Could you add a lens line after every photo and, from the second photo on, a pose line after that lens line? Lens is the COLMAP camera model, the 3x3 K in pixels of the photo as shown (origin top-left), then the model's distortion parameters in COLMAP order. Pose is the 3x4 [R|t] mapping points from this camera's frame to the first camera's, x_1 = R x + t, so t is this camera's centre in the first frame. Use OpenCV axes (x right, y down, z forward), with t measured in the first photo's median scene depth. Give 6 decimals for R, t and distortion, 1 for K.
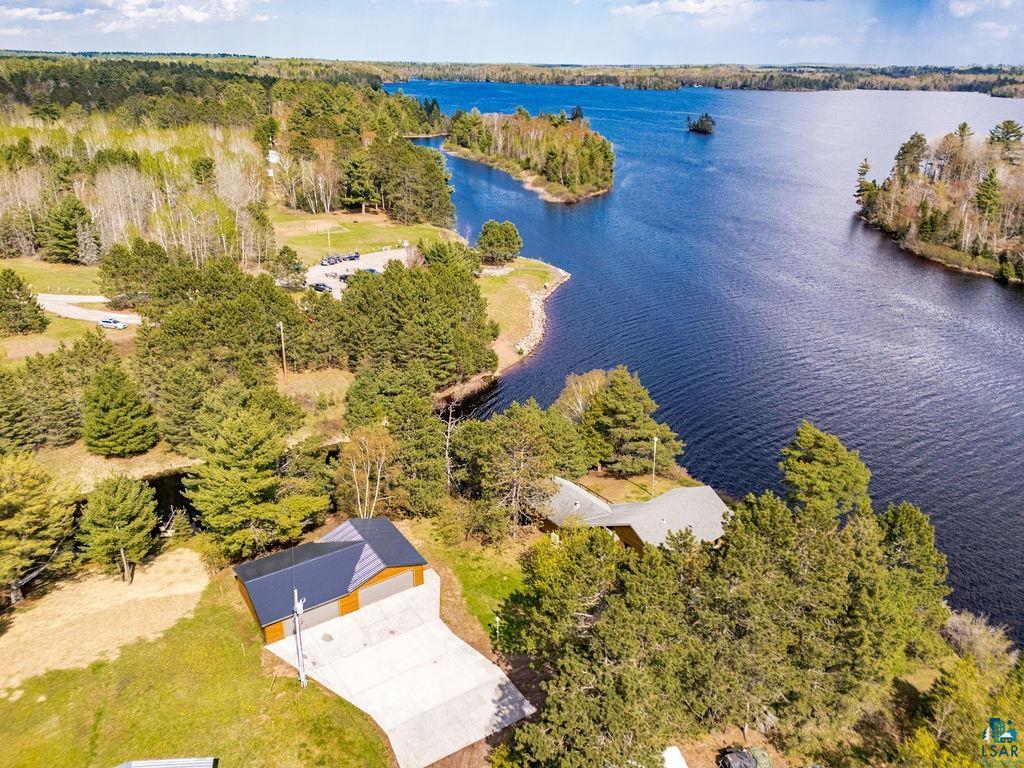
lens RADIAL K [[758.9, 0, 514.8], [0, 758.9, 385.2], [0, 0, 1]] dist [0.086211, -0.087095]
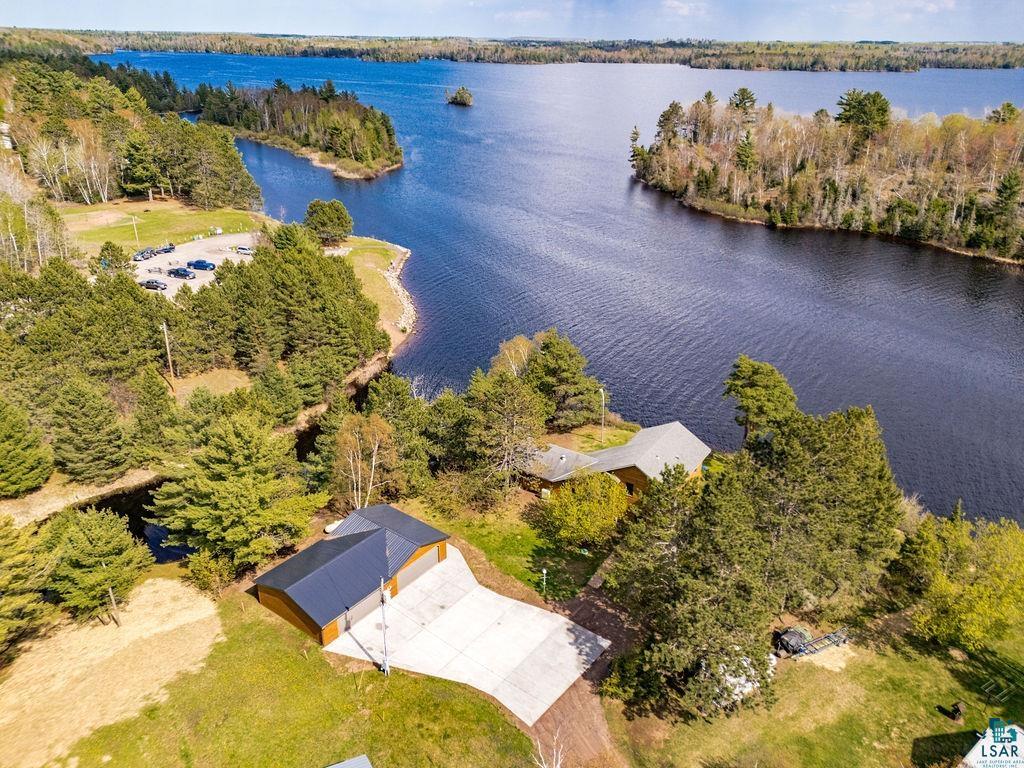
lens RADIAL K [[758.9, 0, 514.8], [0, 758.9, 385.2], [0, 0, 1]] dist [0.086211, -0.087095]
pose [[0.944466, -0.133808, 0.300133, -0.117949], [0.124552, 0.990960, 0.049856, -0.002524], [-0.304091, -0.009705, 0.952594, 0.003585]]
